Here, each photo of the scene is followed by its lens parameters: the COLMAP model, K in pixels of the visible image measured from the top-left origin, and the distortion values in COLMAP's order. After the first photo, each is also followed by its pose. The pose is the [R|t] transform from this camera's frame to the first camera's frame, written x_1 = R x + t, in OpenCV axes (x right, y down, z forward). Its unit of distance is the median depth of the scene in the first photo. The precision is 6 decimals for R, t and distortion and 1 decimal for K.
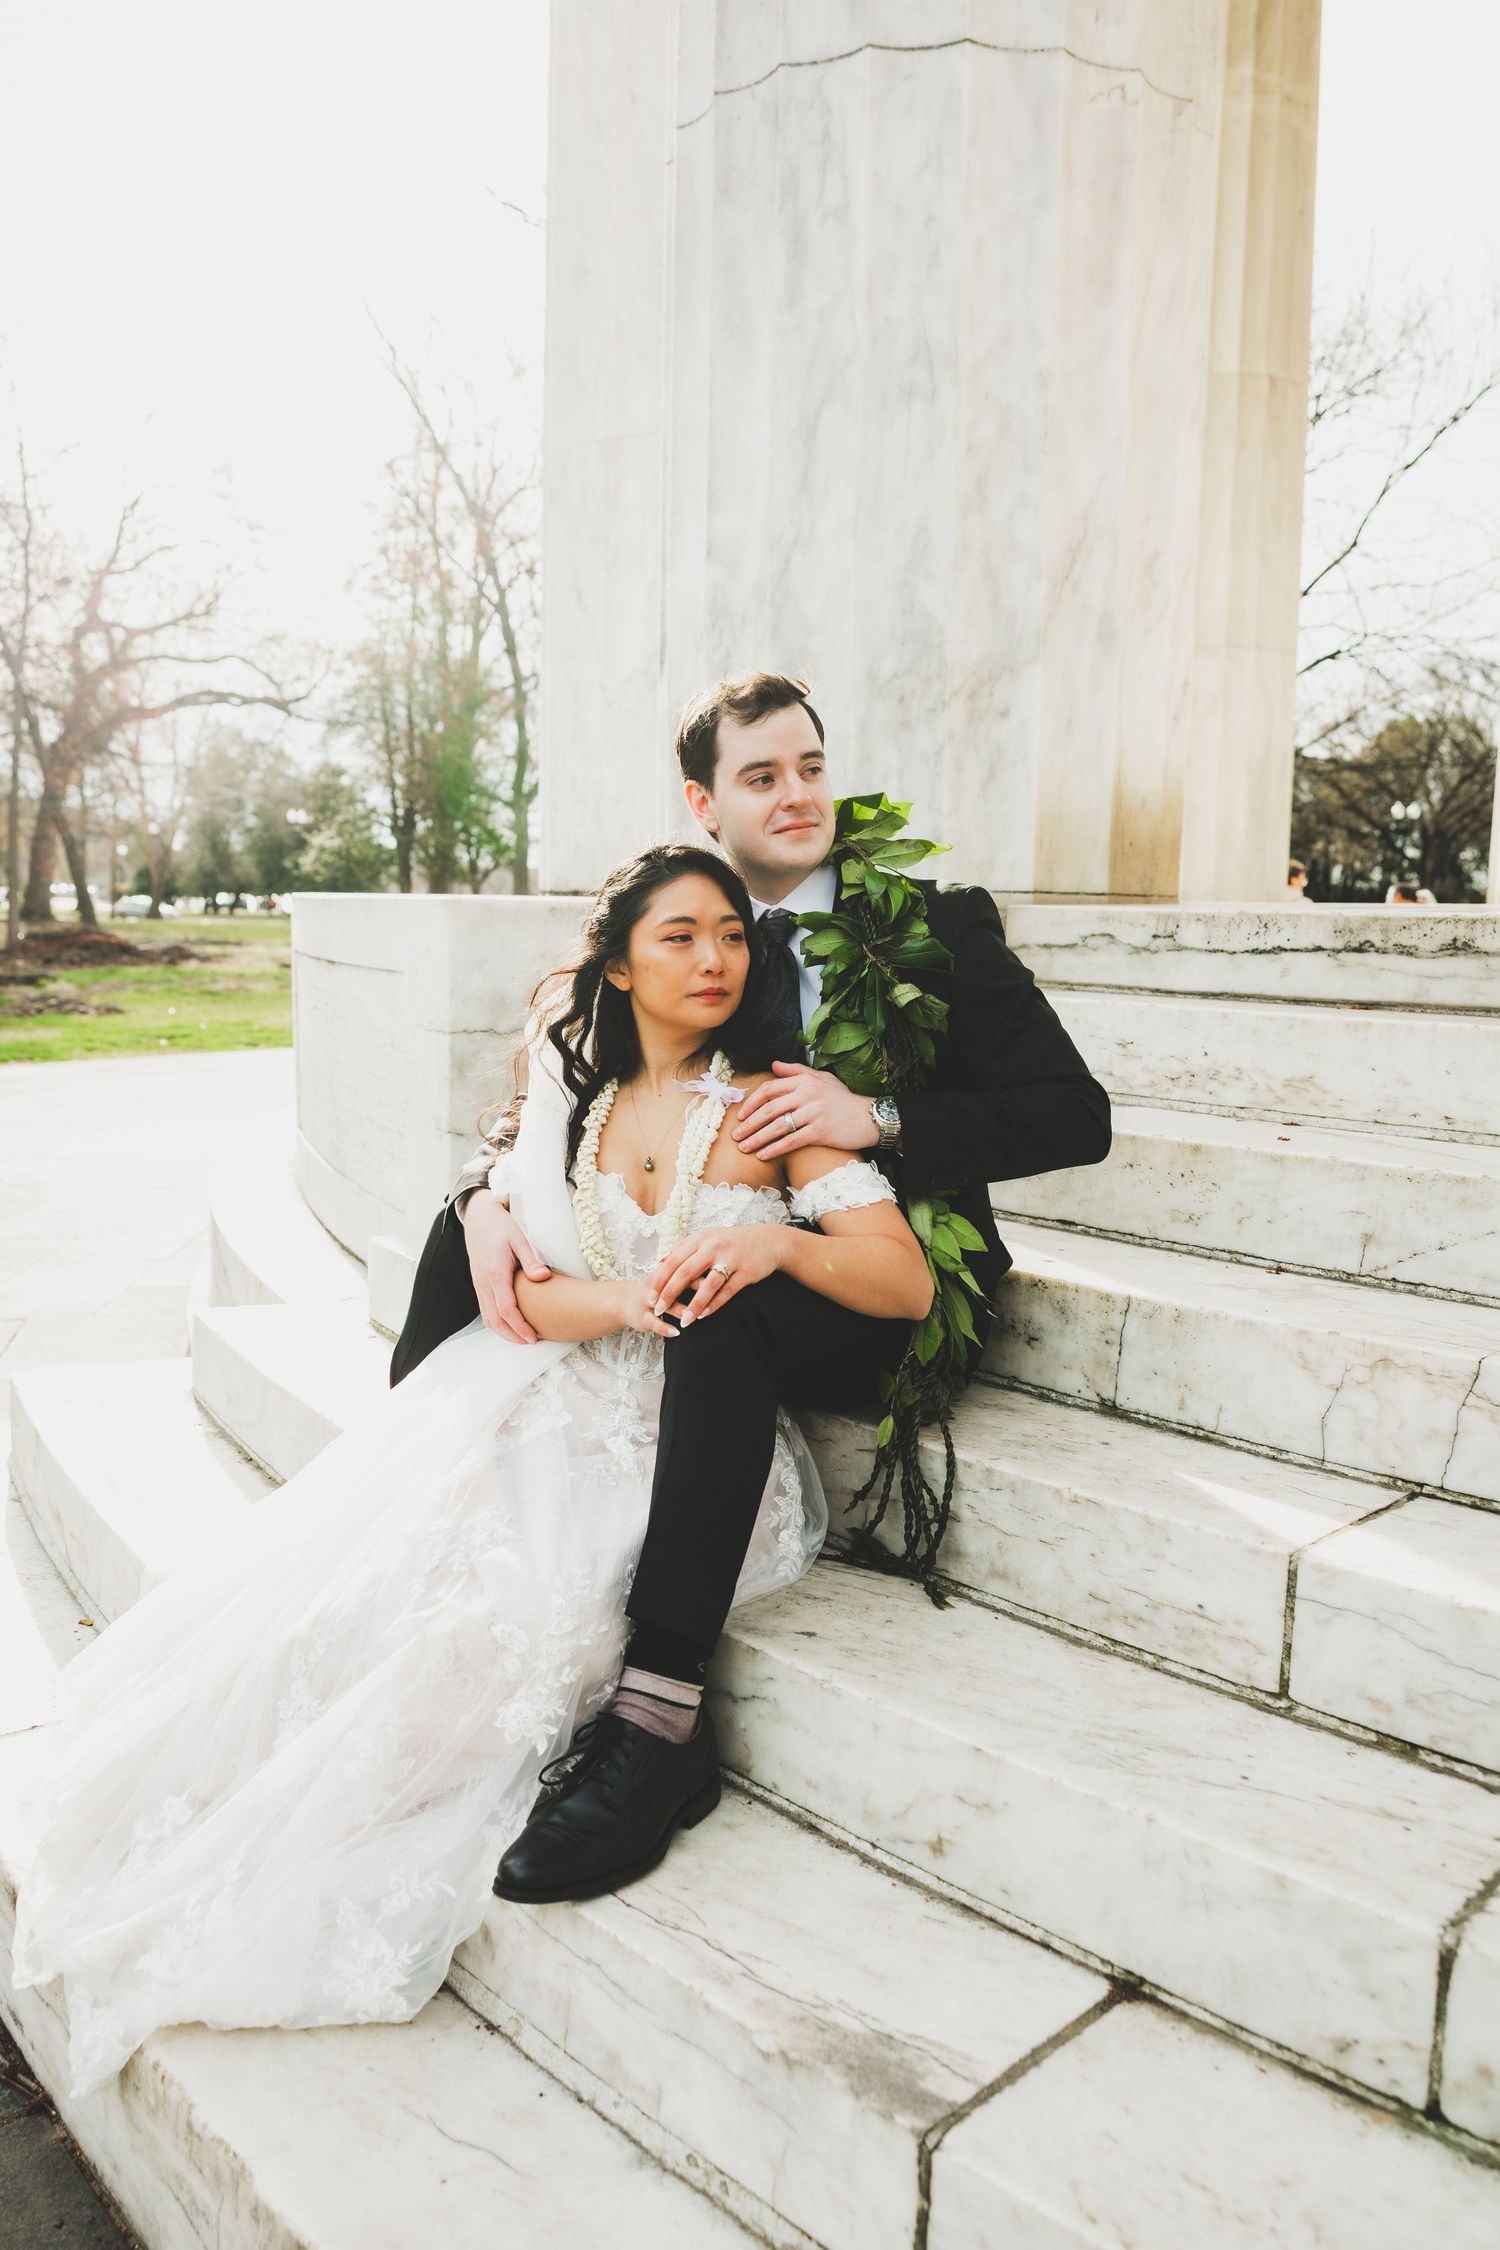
lens RADIAL K [[1794.7, 0, 809.4], [0, 1794.7, 1175.3], [0, 0, 1]] dist [-0.063257, 0.001020]
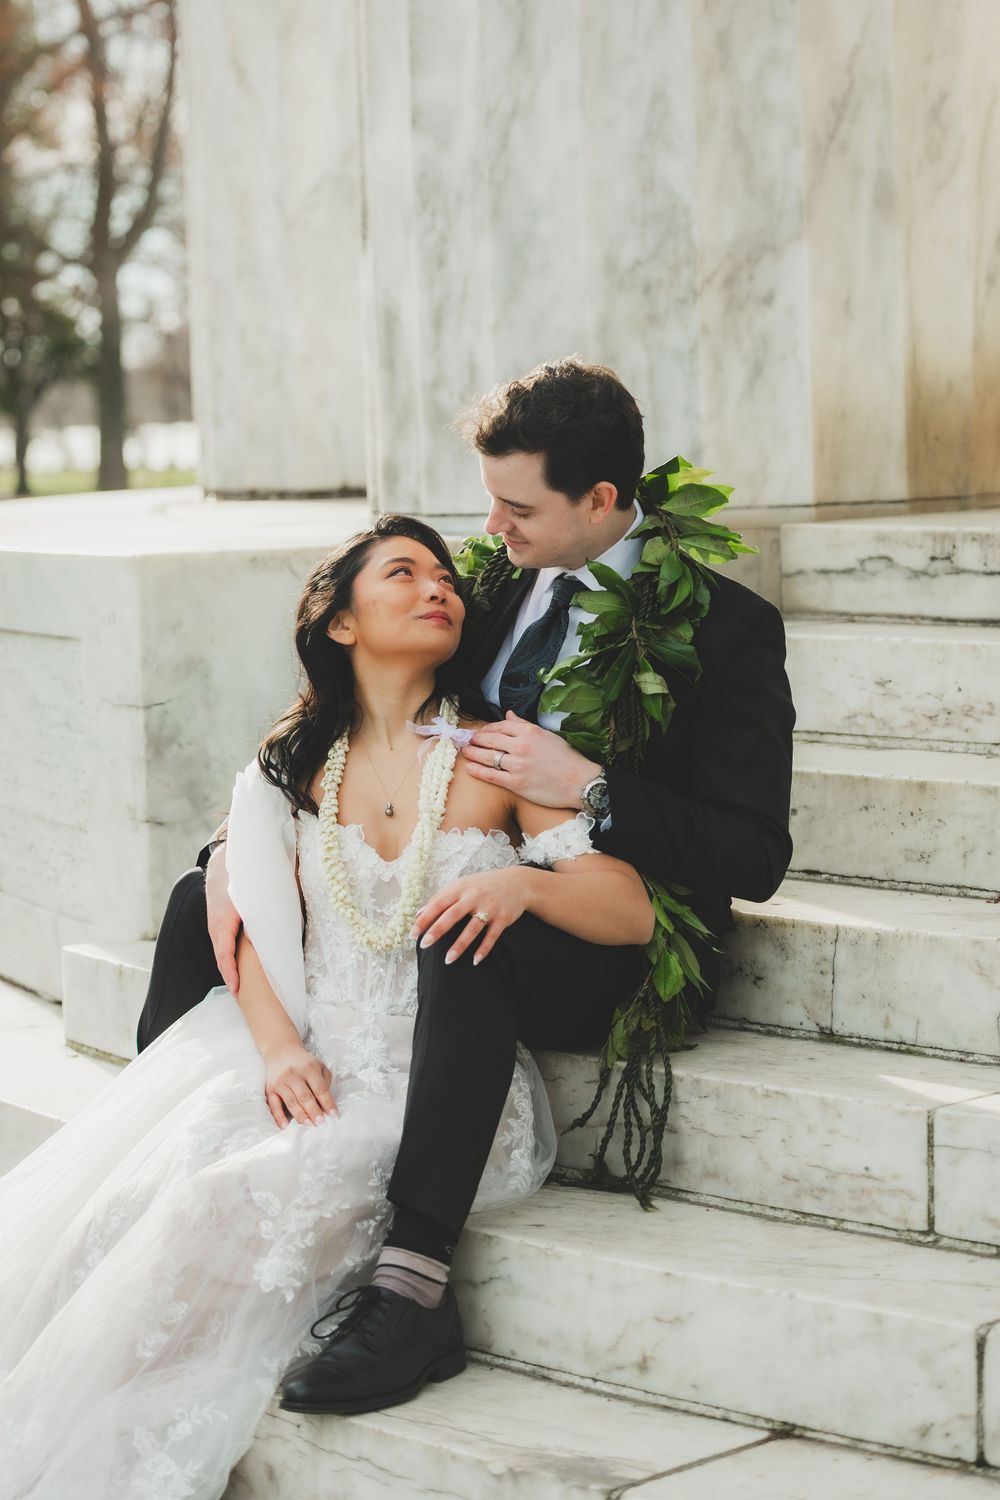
lens RADIAL K [[5046.3, 0, 500.0], [0, 5046.3, 750.0], [0, 0, 1]] dist [-0.779116, -0.184762]
pose [[0.996755, -0.051708, -0.061694, 0.177804], [0.048052, 0.997080, -0.059343, 0.137277], [0.064582, 0.056186, 0.996329, -2.070508]]
